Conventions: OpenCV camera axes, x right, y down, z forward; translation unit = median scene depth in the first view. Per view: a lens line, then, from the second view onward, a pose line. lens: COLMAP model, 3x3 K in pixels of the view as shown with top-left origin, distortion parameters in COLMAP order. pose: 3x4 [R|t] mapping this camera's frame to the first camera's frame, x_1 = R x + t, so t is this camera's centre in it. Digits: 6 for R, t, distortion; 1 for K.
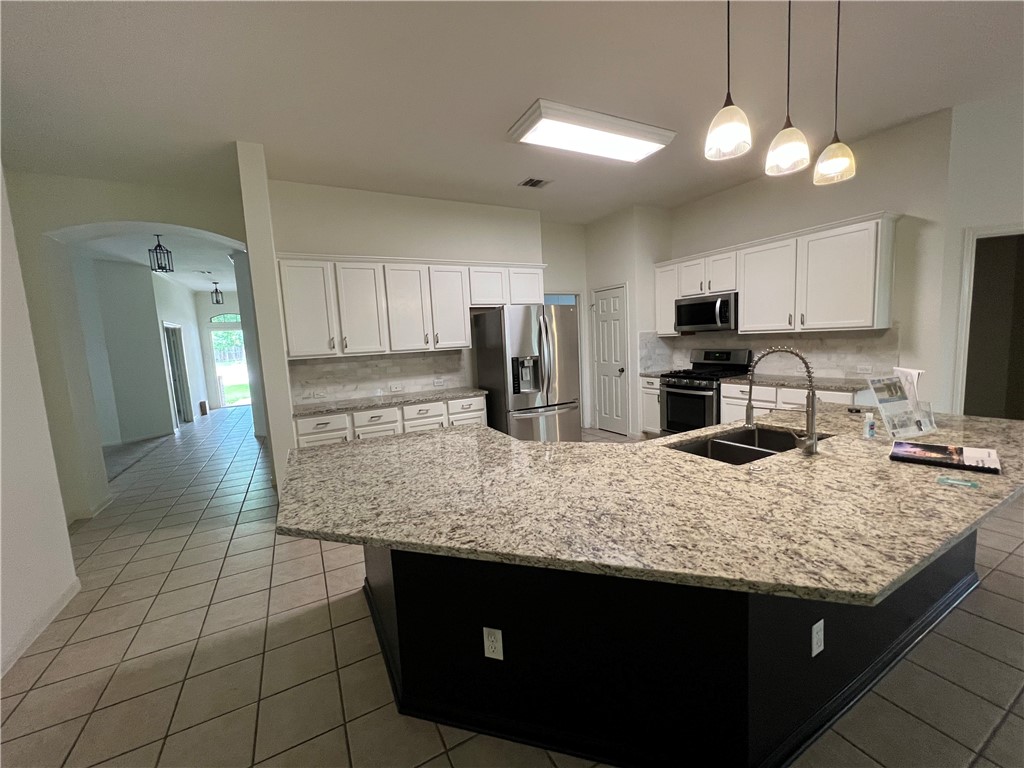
lens RADIAL K [[408.7, 0, 512.9], [0, 408.7, 381.0], [0, 0, 1]] dist [-0.001862, 0.001518]
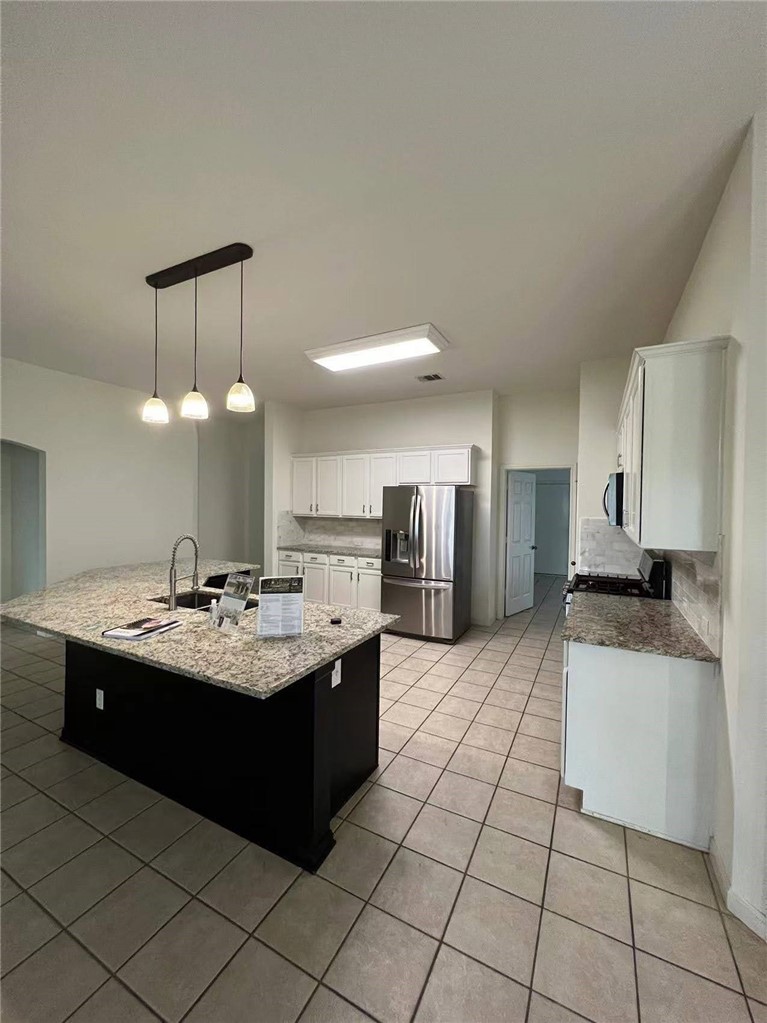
lens RADIAL K [[408.3, 0, 385.9], [0, 408.3, 513.0], [0, 0, 1]] dist [-0.001862, 0.001518]
pose [[0.564280, 0.077484, -0.821939, 0.959988], [-0.127129, 0.991867, 0.006226, -0.111673], [0.815737, 0.100979, 0.569541, 0.312145]]
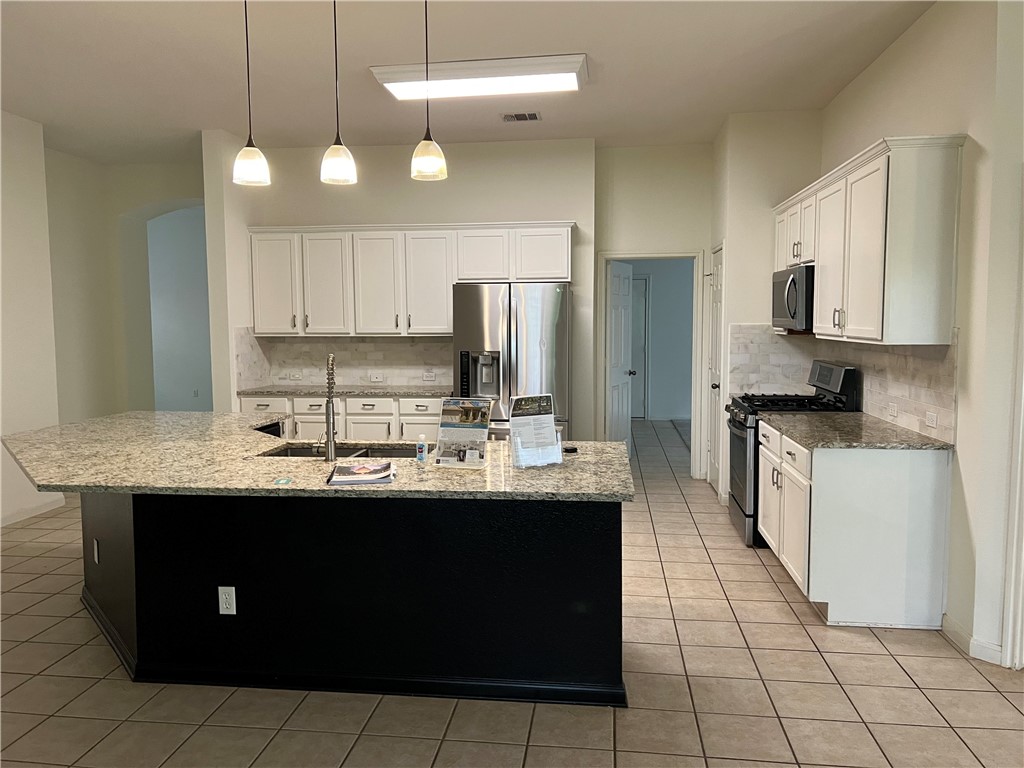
lens RADIAL K [[768.6, 0, 509.0], [0, 768.6, 381.5], [0, 0, 1]] dist [0.040204, -0.025973]
pose [[0.815163, 0.093590, -0.571621, 0.900093], [-0.095413, 0.995075, 0.026857, -0.047038], [0.571320, 0.032648, 0.820078, -0.139831]]
